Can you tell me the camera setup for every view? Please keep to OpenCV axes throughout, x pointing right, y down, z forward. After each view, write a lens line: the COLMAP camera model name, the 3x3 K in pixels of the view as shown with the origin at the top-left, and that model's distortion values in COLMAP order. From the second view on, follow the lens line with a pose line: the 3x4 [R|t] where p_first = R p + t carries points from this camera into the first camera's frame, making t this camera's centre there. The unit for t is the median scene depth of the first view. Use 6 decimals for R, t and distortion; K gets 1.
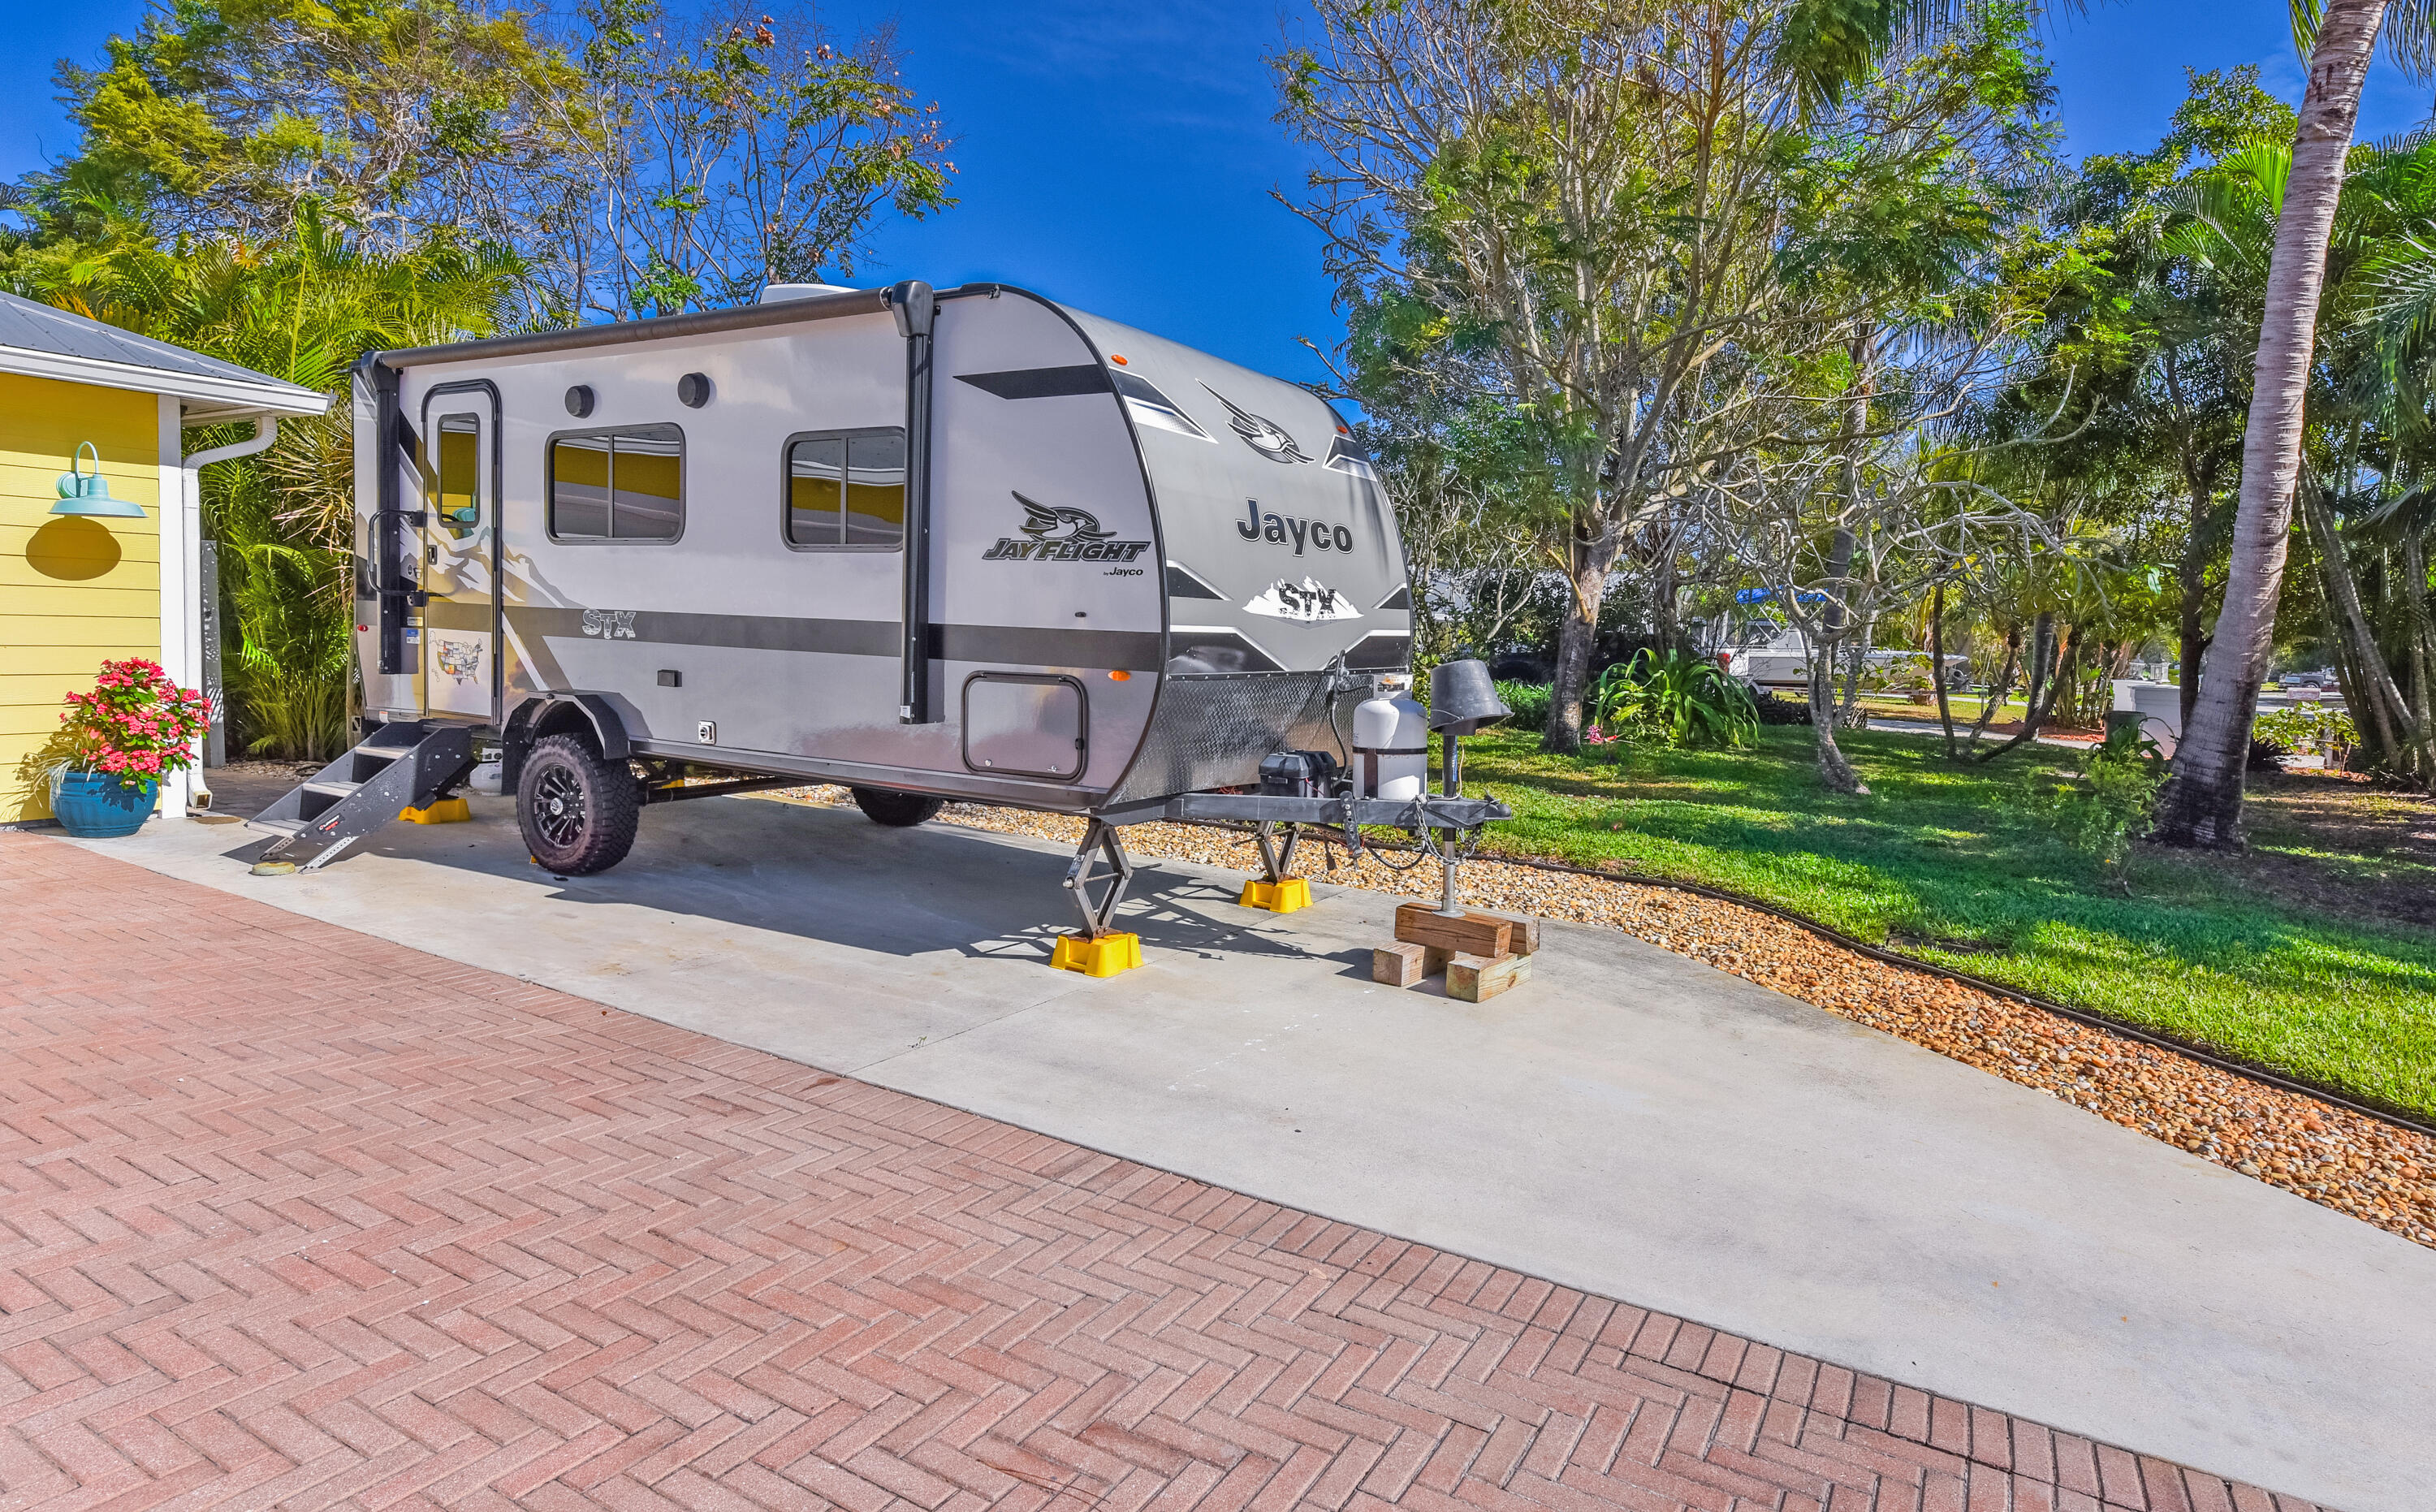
lens RADIAL K [[1349.1, 0, 1218.0], [0, 1349.1, 756.0], [0, 0, 1]] dist [-0.000205, -0.000115]
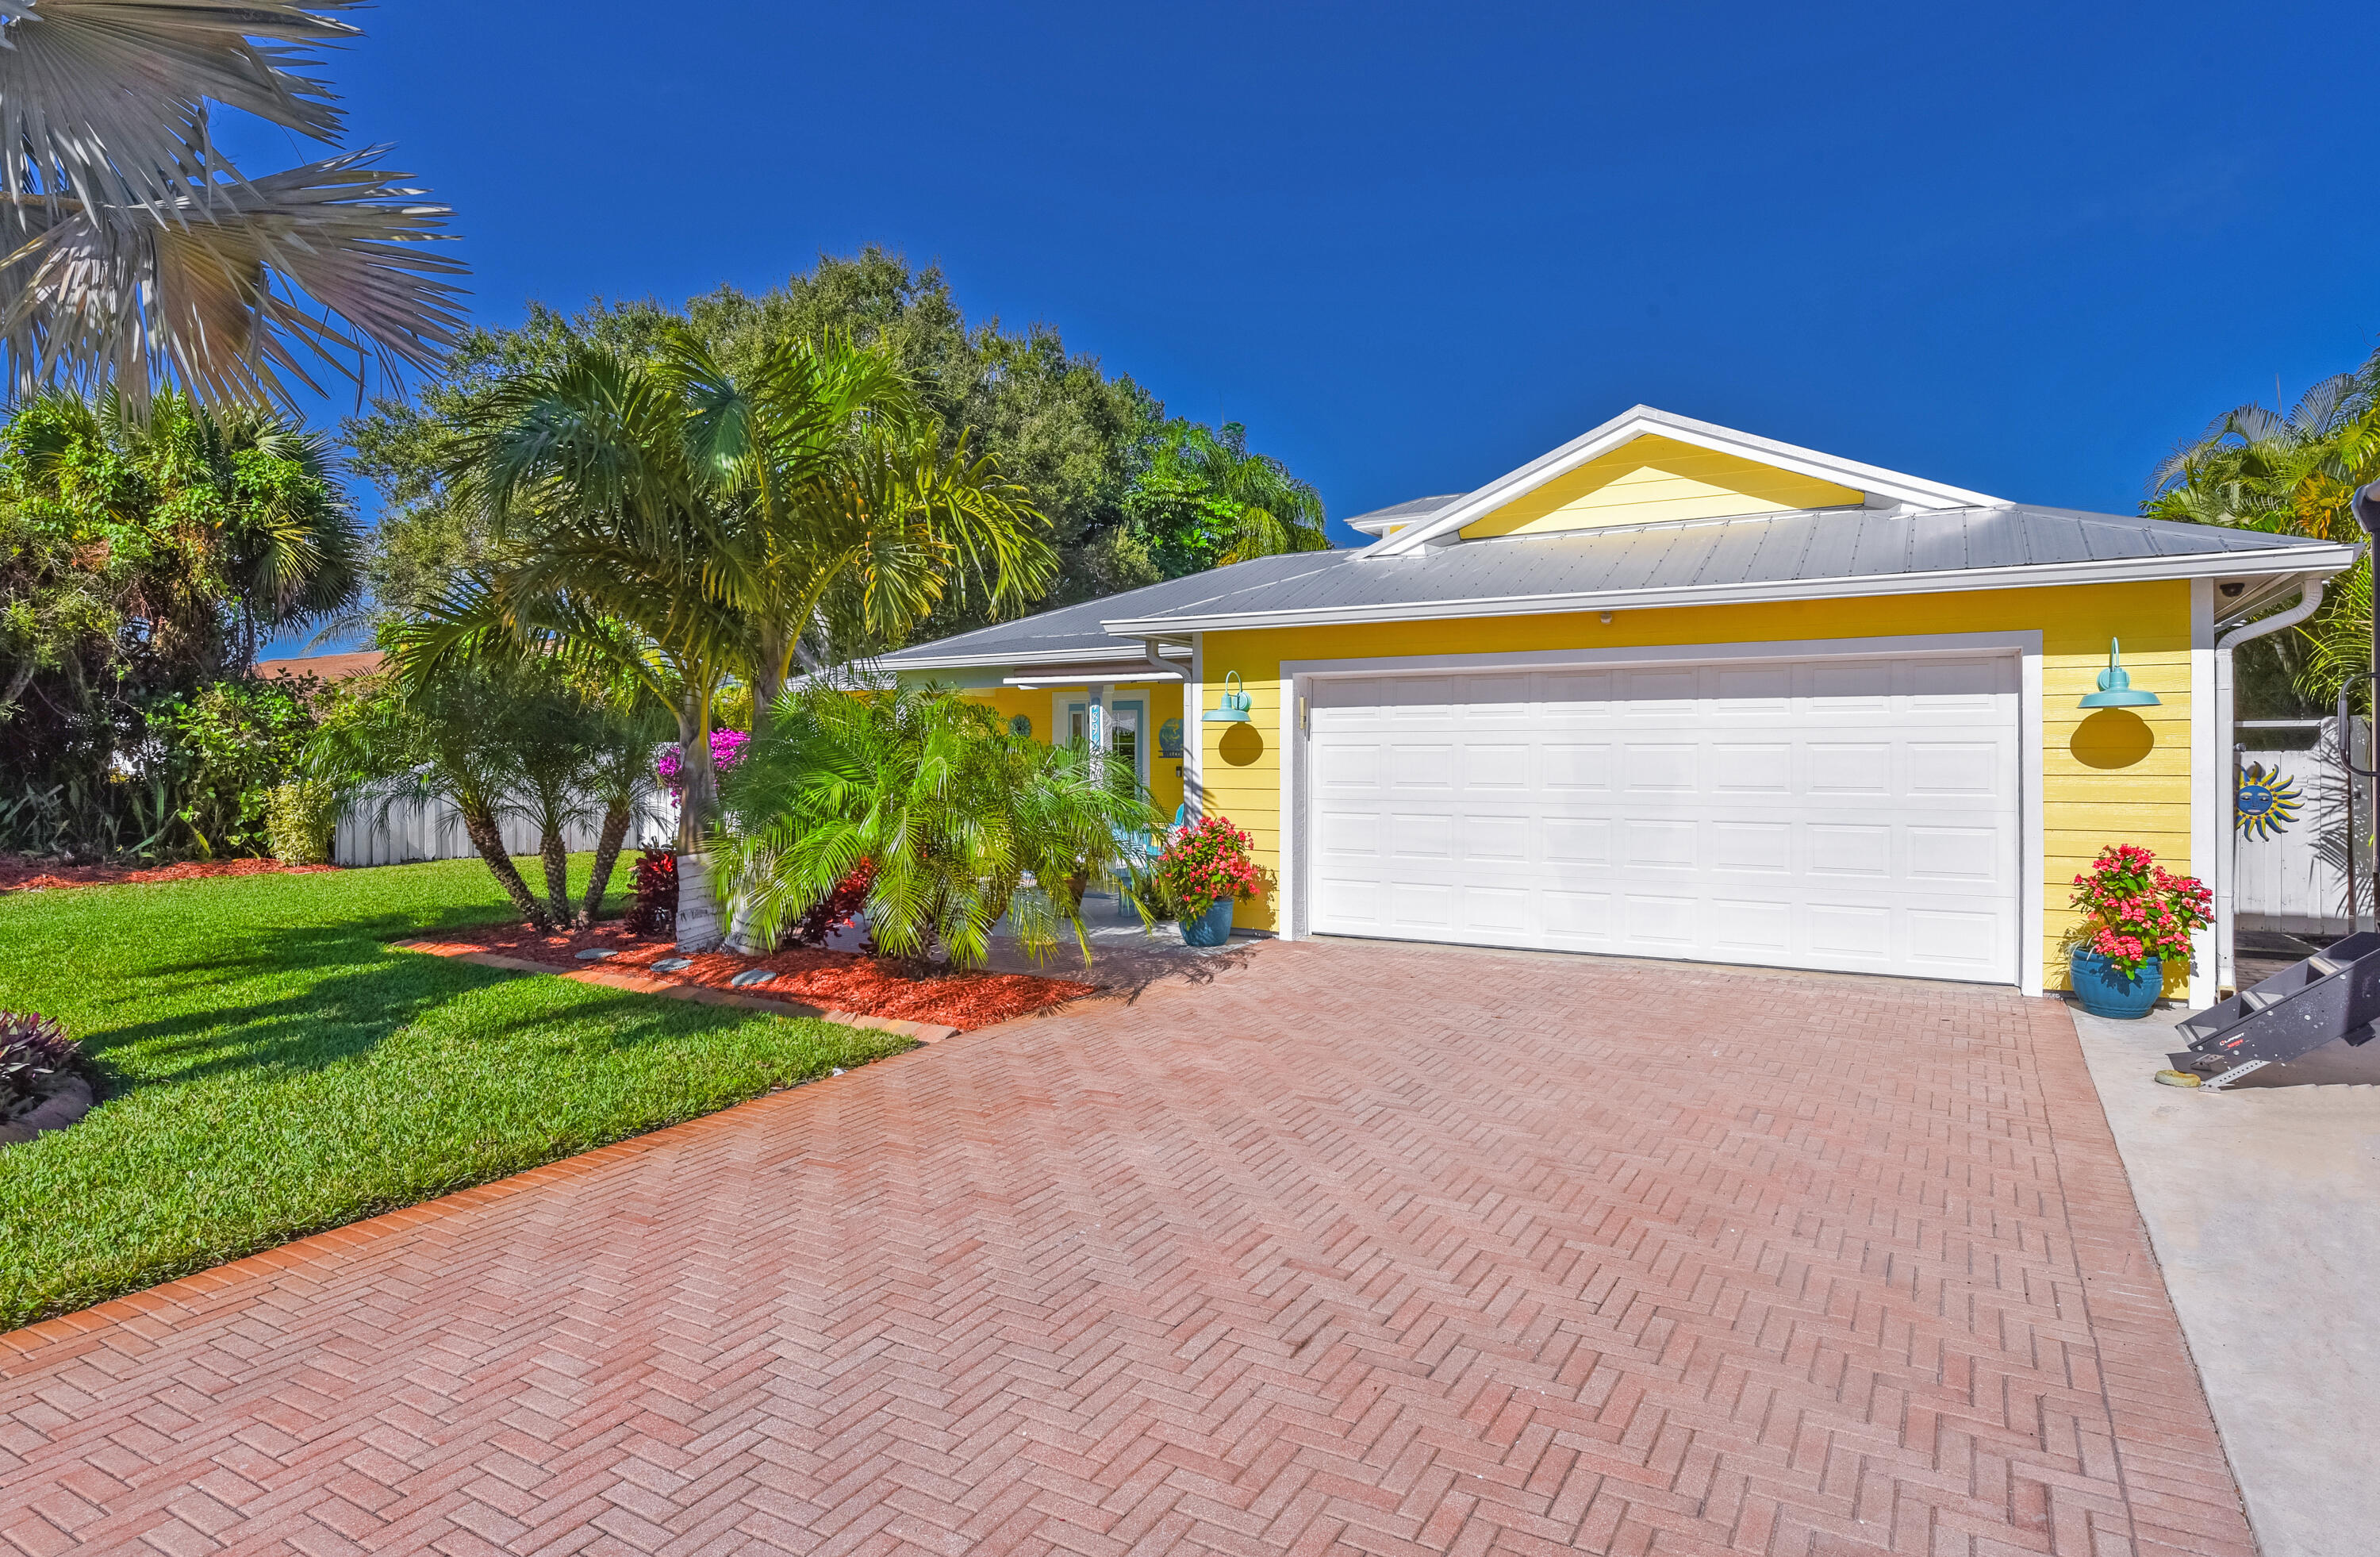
lens RADIAL K [[1319.2, 0, 1190.0], [0, 1319.2, 778.5], [0, 0, 1]] dist [-0.000265, -0.000028]
pose [[0.013248, -0.021110, -0.999689, 0.206264], [-0.089244, 0.995762, -0.022209, -0.042932], [0.995922, 0.089511, 0.011308, 0.329284]]
